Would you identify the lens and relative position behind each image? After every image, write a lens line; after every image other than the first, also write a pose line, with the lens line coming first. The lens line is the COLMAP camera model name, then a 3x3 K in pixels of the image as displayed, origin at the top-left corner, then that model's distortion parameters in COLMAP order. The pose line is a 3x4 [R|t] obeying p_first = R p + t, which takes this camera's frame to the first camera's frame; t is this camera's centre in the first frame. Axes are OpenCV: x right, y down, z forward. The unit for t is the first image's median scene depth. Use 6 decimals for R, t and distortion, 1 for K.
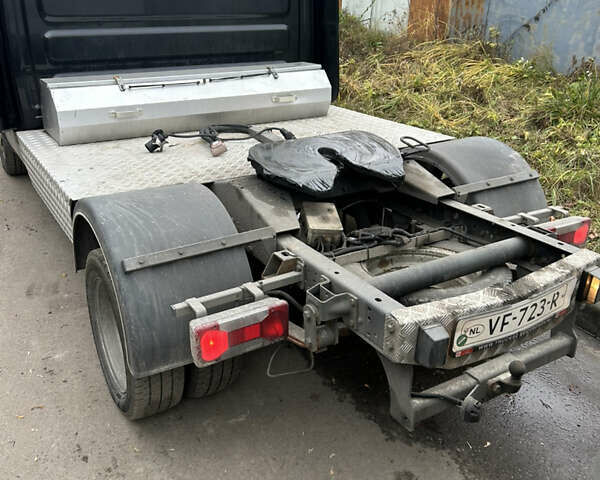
lens RADIAL K [[604.3, 0, 297.9], [0, 604.3, 252.5], [0, 0, 1]] dist [0.014171, 0.005385]
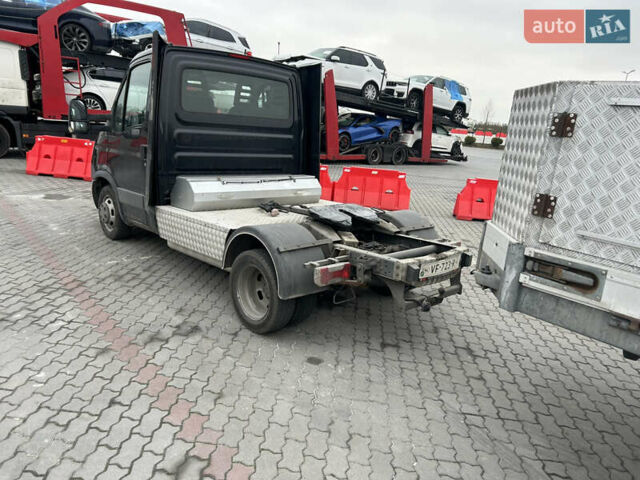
lens RADIAL K [[488.4, 0, 320.0], [0, 488.4, 240.0], [0, 0, 1]] dist [0.054658, -0.071203]
pose [[0.977930, -0.001233, 0.208931, -0.438140], [0.042882, 0.979879, -0.194930, 0.298251], [-0.204487, 0.199587, 0.958306, -0.684456]]
